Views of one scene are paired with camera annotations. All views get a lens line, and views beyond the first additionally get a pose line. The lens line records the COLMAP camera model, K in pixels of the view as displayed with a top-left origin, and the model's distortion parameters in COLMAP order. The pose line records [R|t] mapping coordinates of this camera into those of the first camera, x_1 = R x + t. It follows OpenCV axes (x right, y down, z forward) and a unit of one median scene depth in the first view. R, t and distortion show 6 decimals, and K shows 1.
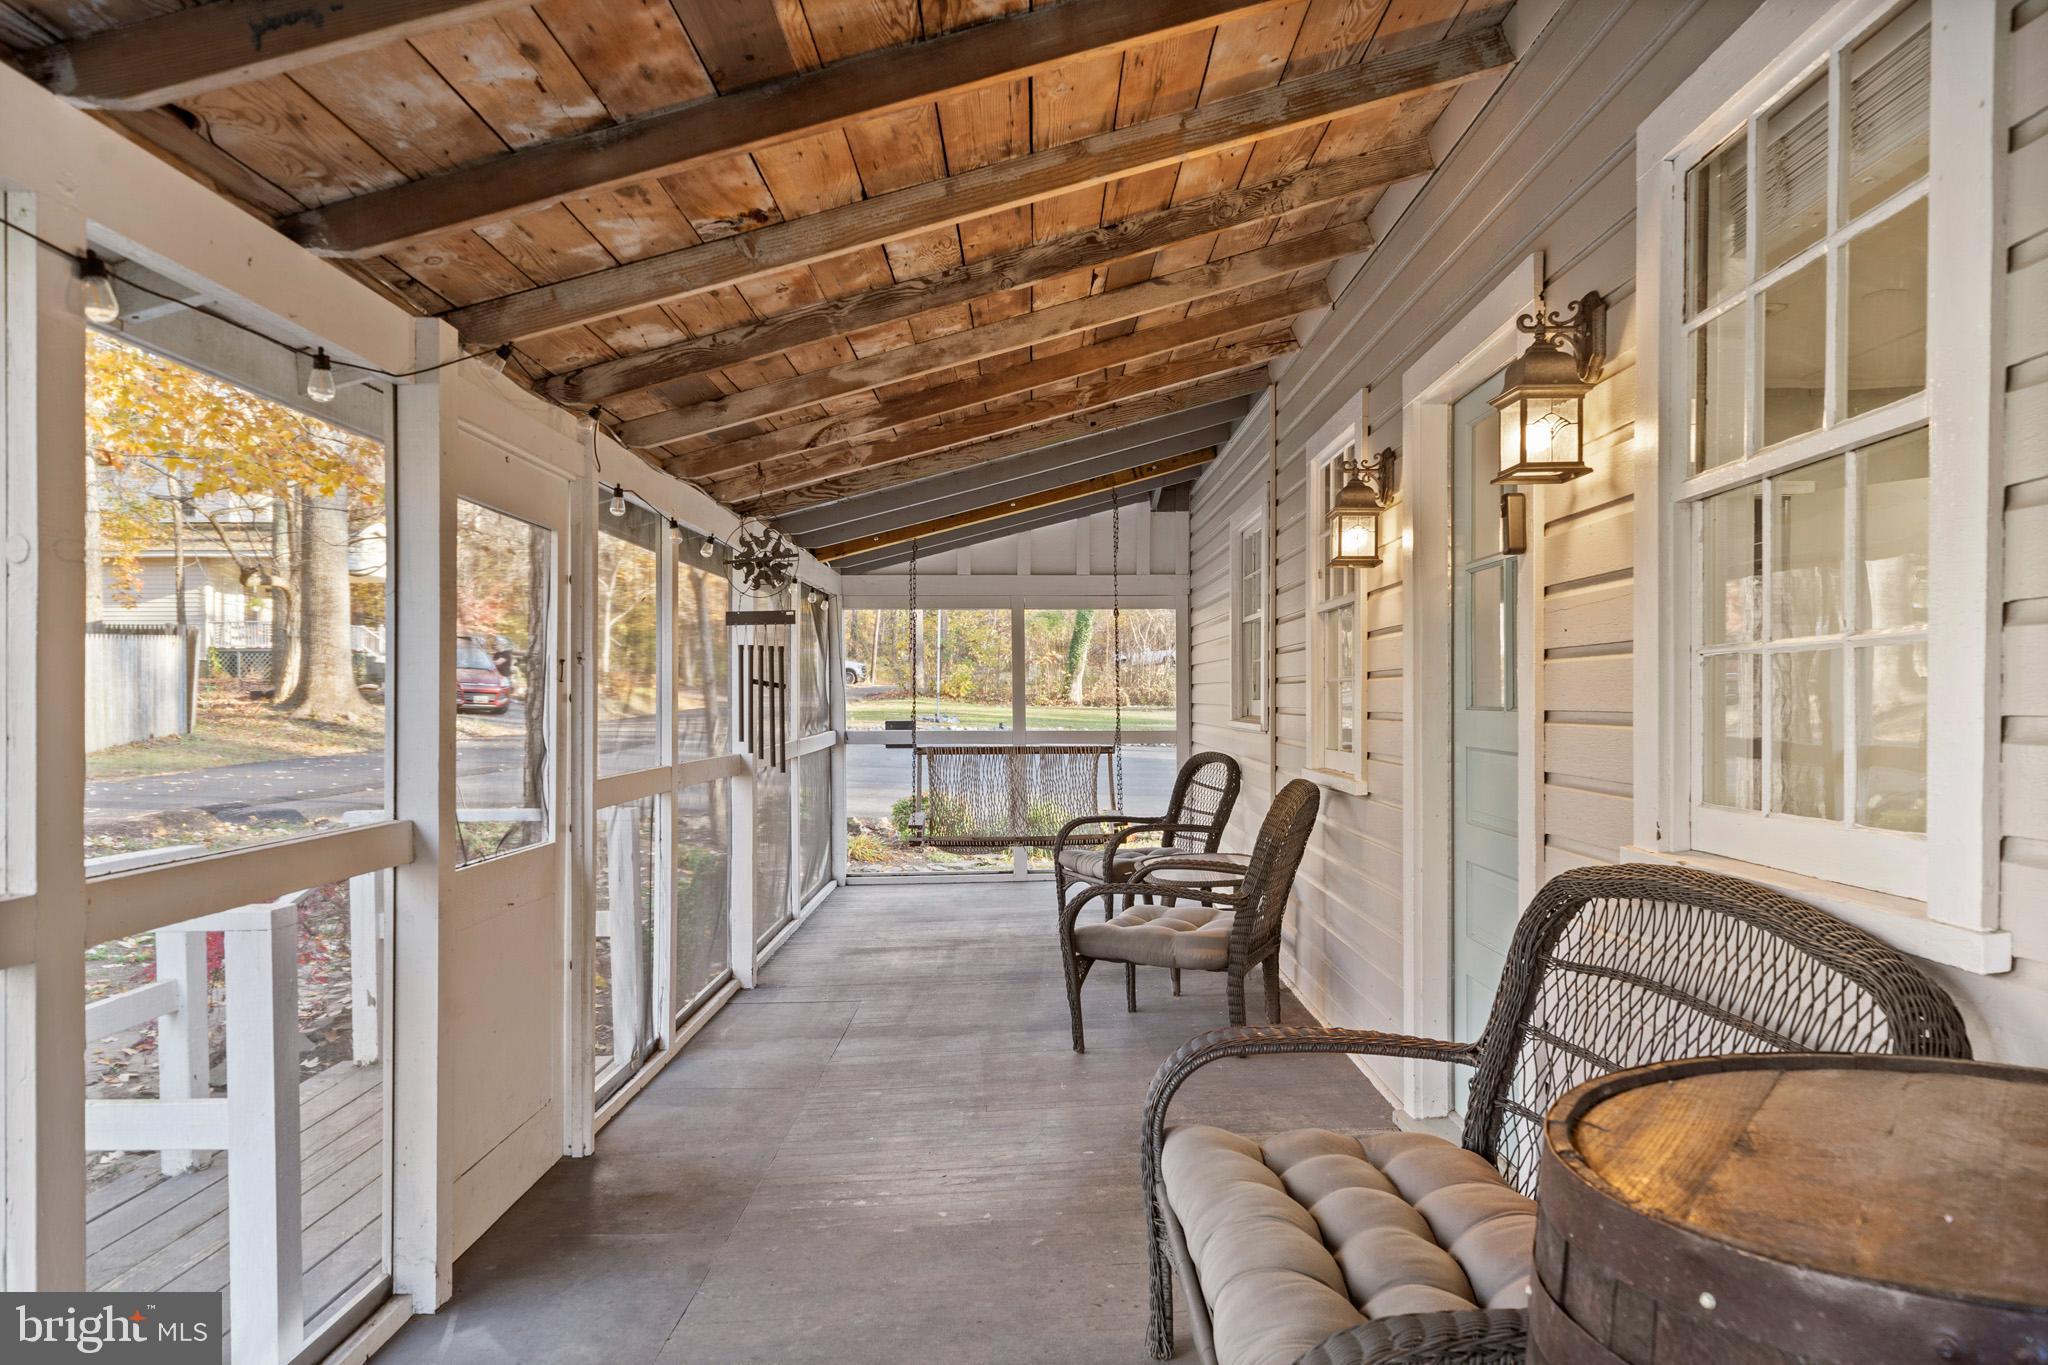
lens RADIAL K [[1337.1, 0, 1041.4], [0, 1337.1, 730.9], [0, 0, 1]] dist [-0.004175, 0.000602]
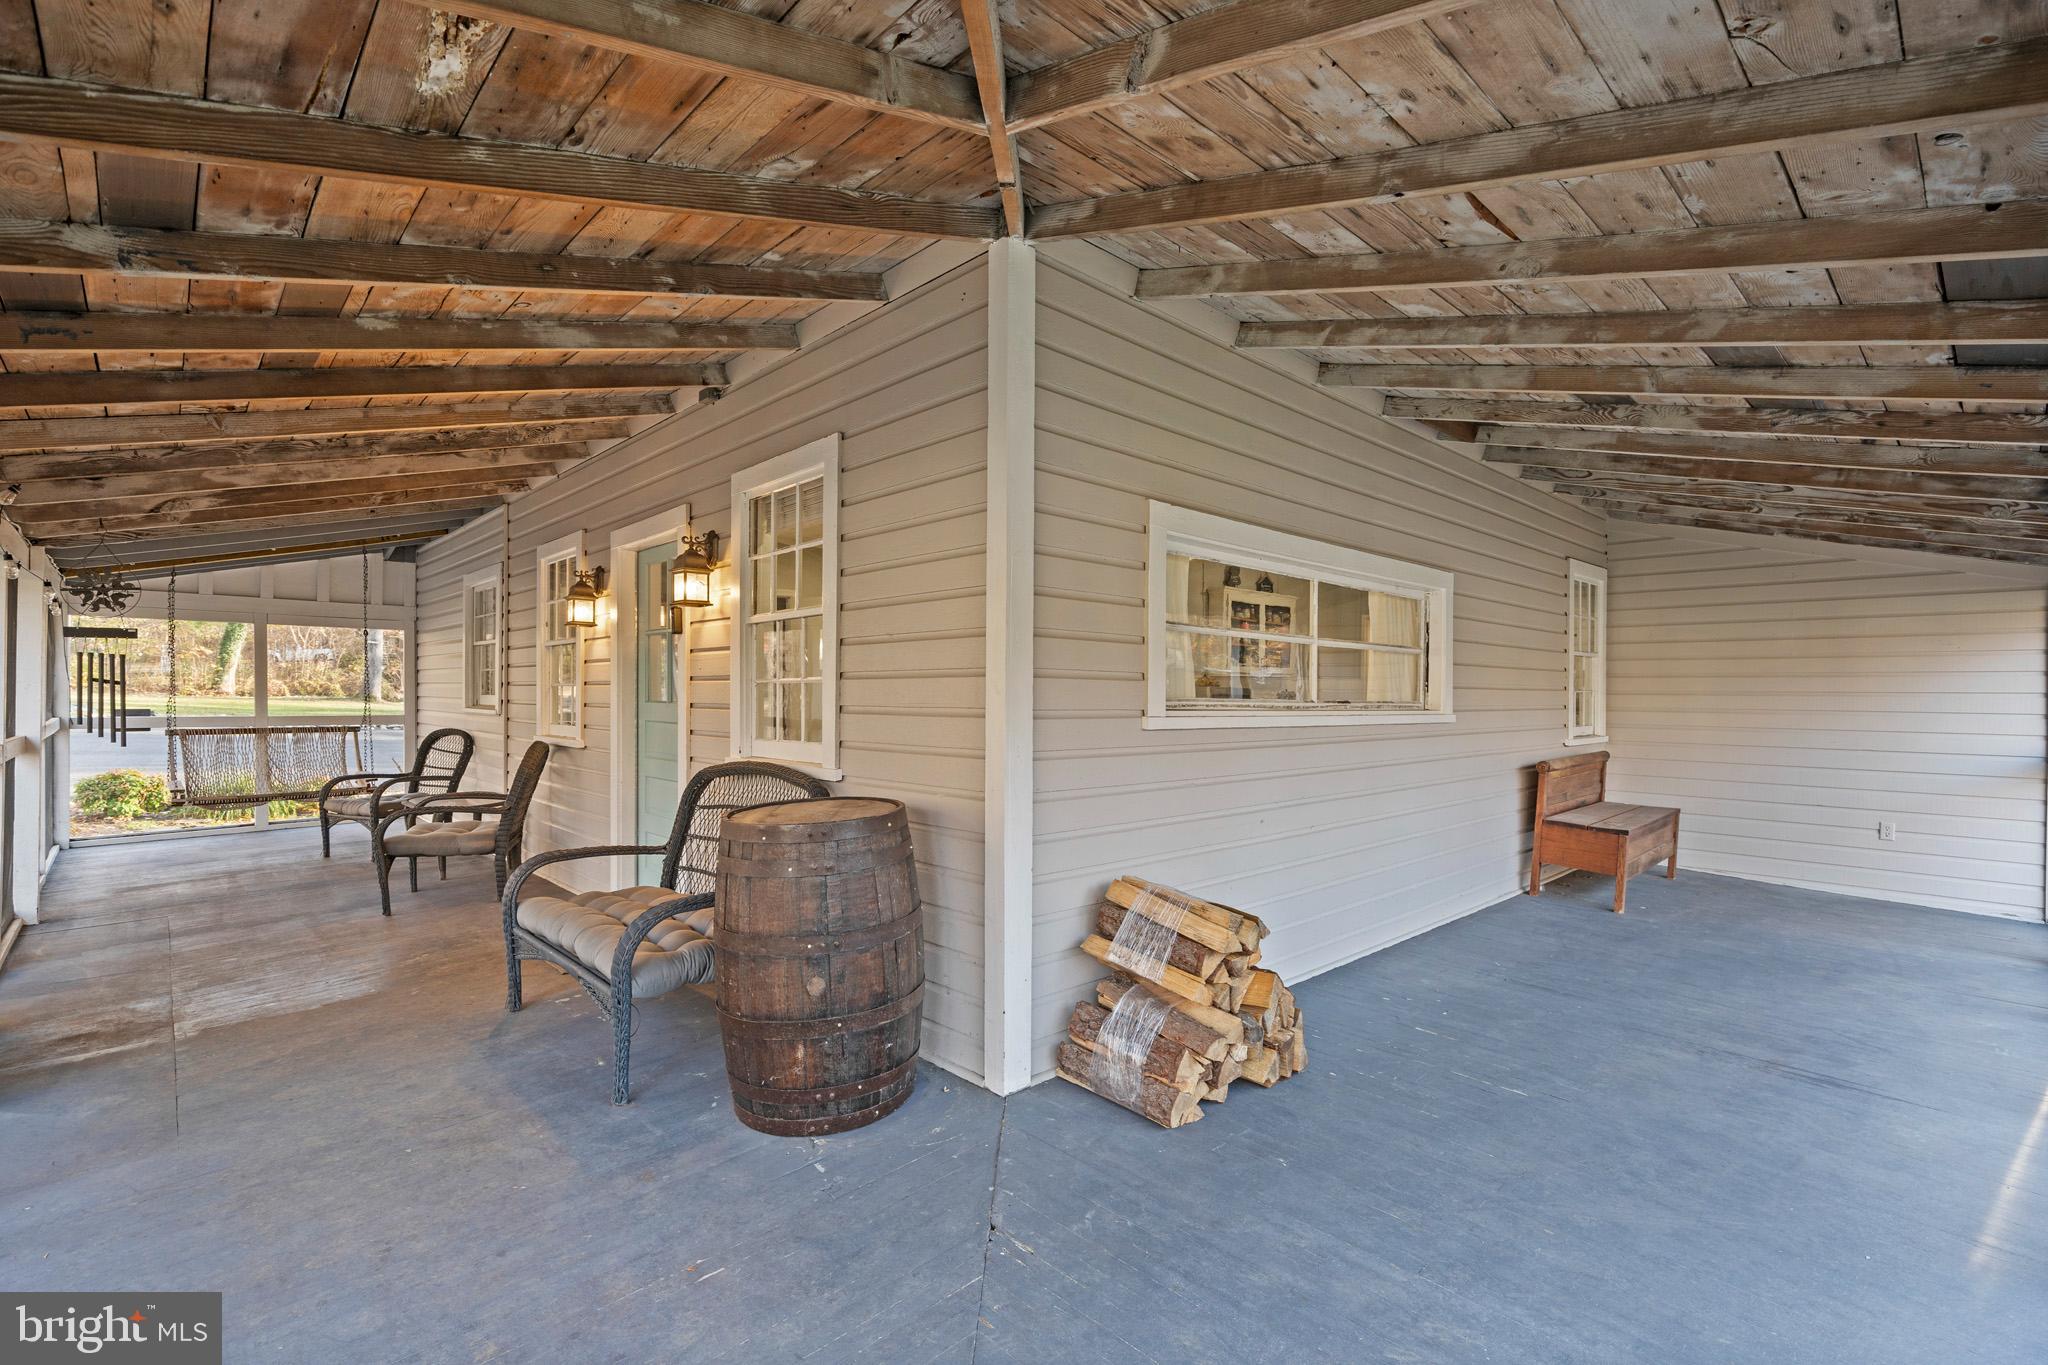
lens RADIAL K [[936.8, 0, 1032.8], [0, 936.8, 696.3], [0, 0, 1]] dist [-0.000085, 0.002269]
pose [[0.725930, 0.006460, 0.687738, -0.184375], [0.007526, 0.999821, -0.017336, 0.003575], [-0.687727, 0.017761, 0.725752, -0.348668]]
